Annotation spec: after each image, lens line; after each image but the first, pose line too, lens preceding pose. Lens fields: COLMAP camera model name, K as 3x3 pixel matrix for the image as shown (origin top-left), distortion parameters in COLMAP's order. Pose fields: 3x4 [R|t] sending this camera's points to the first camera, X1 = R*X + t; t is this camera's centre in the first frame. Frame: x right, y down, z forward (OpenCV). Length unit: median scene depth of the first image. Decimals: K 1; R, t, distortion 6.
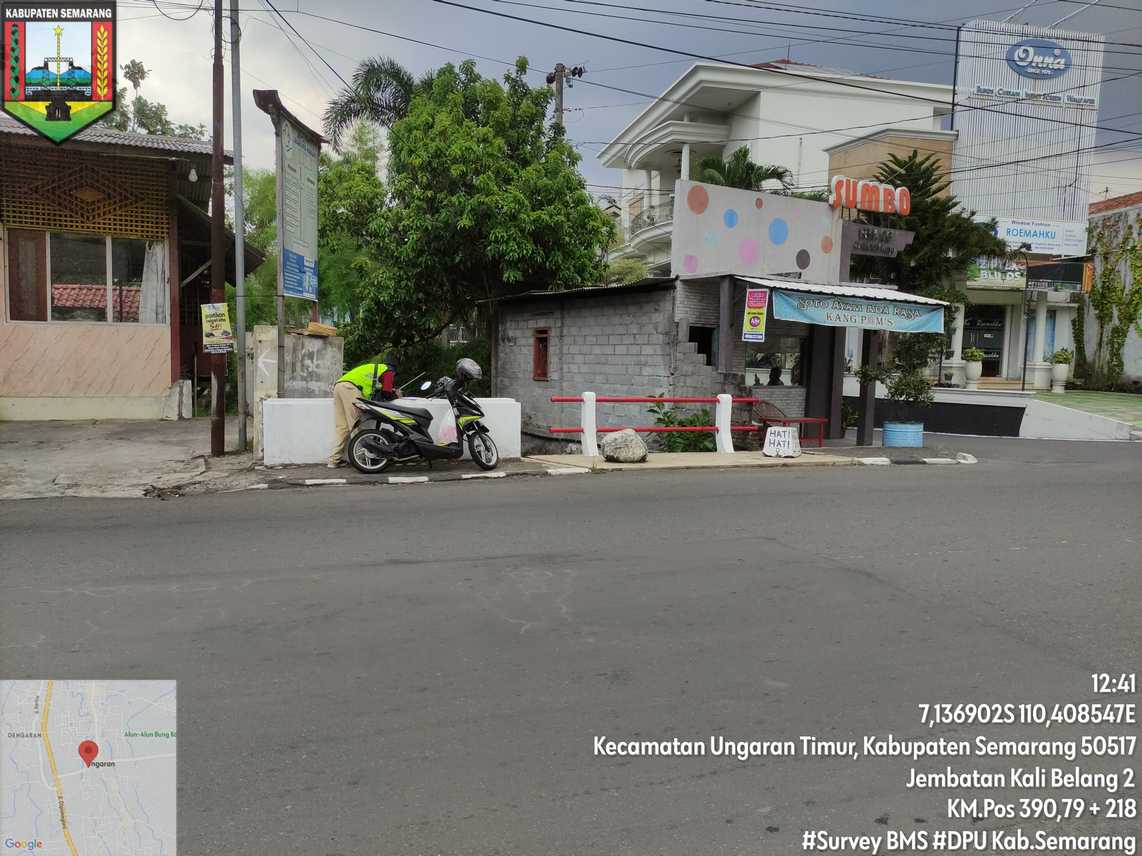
lens RADIAL K [[843.1, 0, 566.9], [0, 843.1, 429.2], [0, 0, 1]] dist [0.051569, -0.051272]
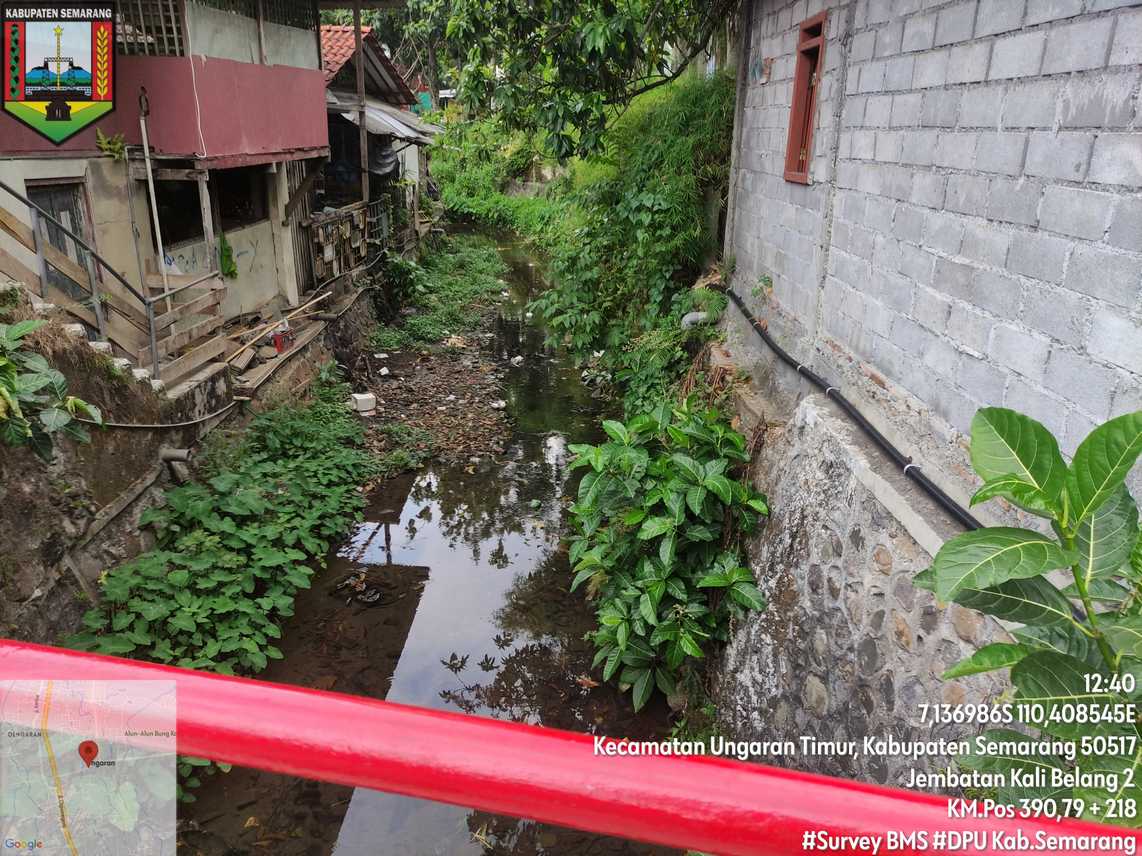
lens RADIAL K [[845.2, 0, 571.0], [0, 845.2, 428.0], [0, 0, 1]] dist [0.056131, -0.050131]
pose [[0.870735, 0.164244, -0.463513, 0.086317], [-0.046310, 0.965773, 0.255222, -0.055016], [0.489566, -0.200765, 0.848539, 0.768944]]
